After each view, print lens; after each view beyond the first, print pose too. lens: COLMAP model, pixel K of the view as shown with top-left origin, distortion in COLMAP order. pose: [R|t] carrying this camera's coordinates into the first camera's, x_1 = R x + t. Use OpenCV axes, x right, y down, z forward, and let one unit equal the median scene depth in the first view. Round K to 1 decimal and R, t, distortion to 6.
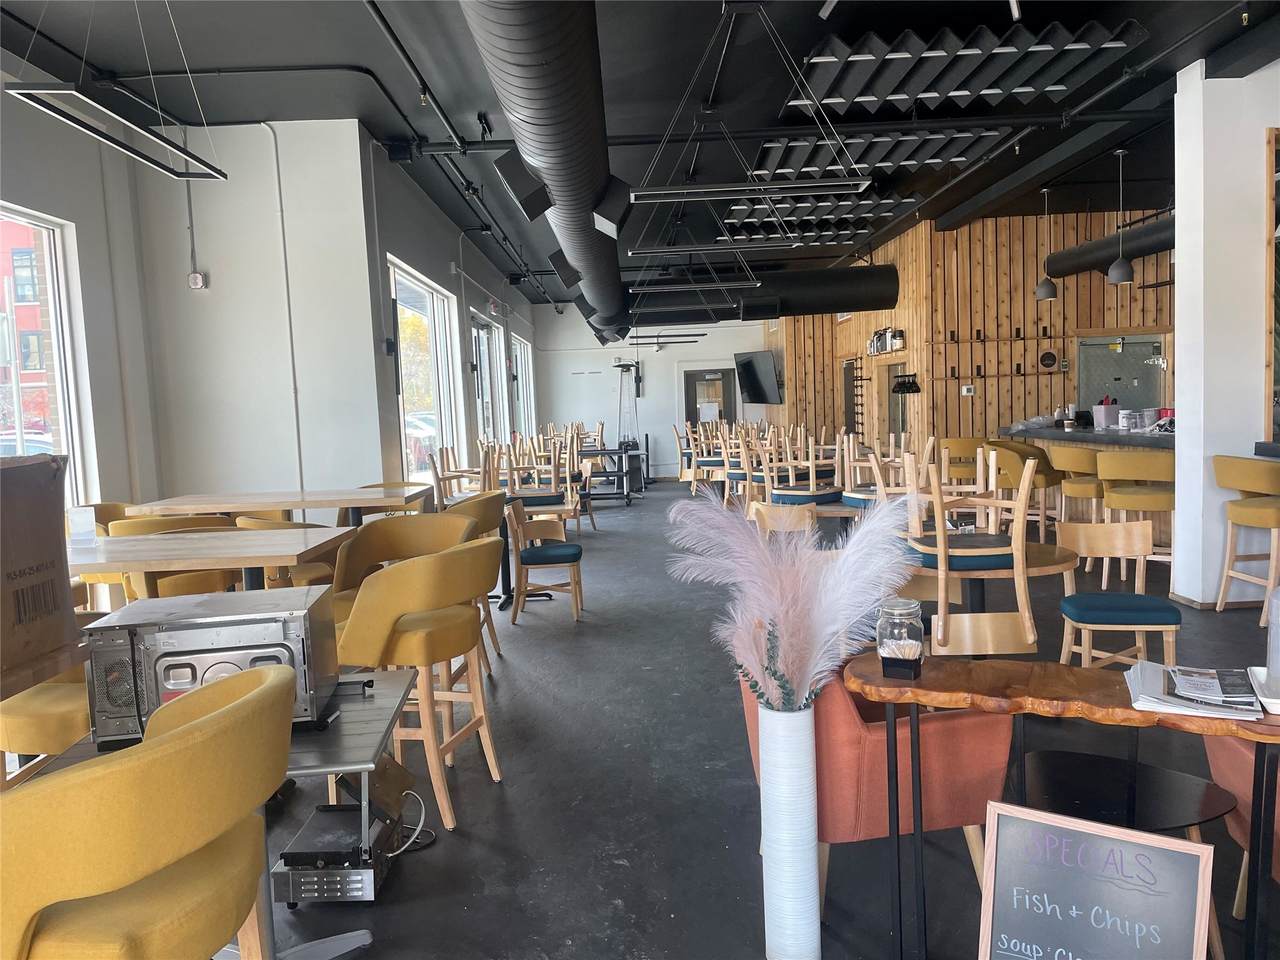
lens RADIAL K [[969.6, 0, 651.7], [0, 969.6, 479.4], [0, 0, 1]] dist [0.076637, -0.102015]
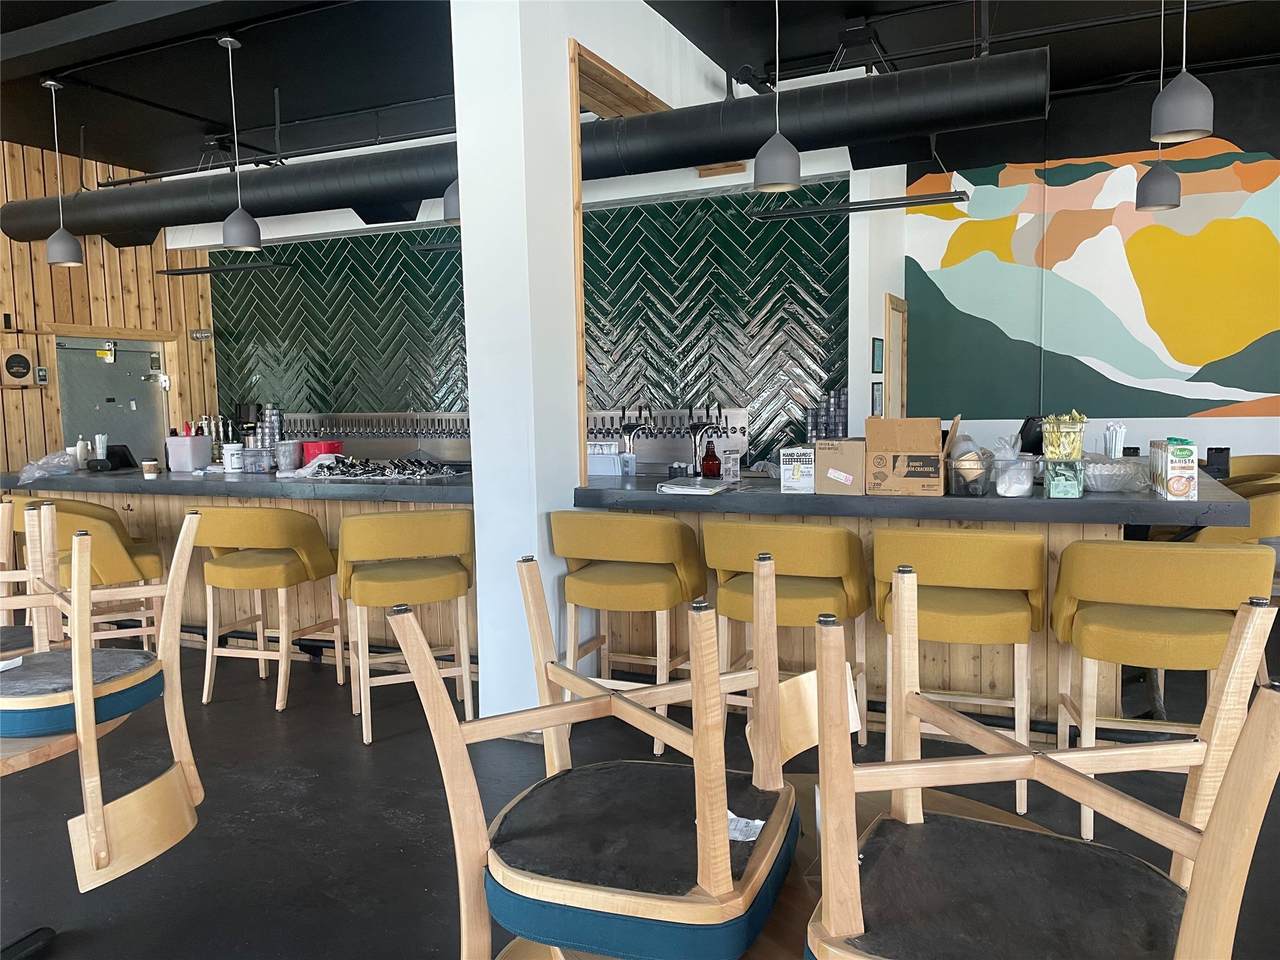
lens RADIAL K [[969.6, 0, 636.7], [0, 969.6, 482.1], [0, 0, 1]] dist [0.076637, -0.102015]
pose [[0.432322, -0.044584, 0.900617, -0.000926], [0.070966, 0.997361, 0.015308, -0.014038], [-0.898923, 0.057295, 0.434345, 0.183316]]
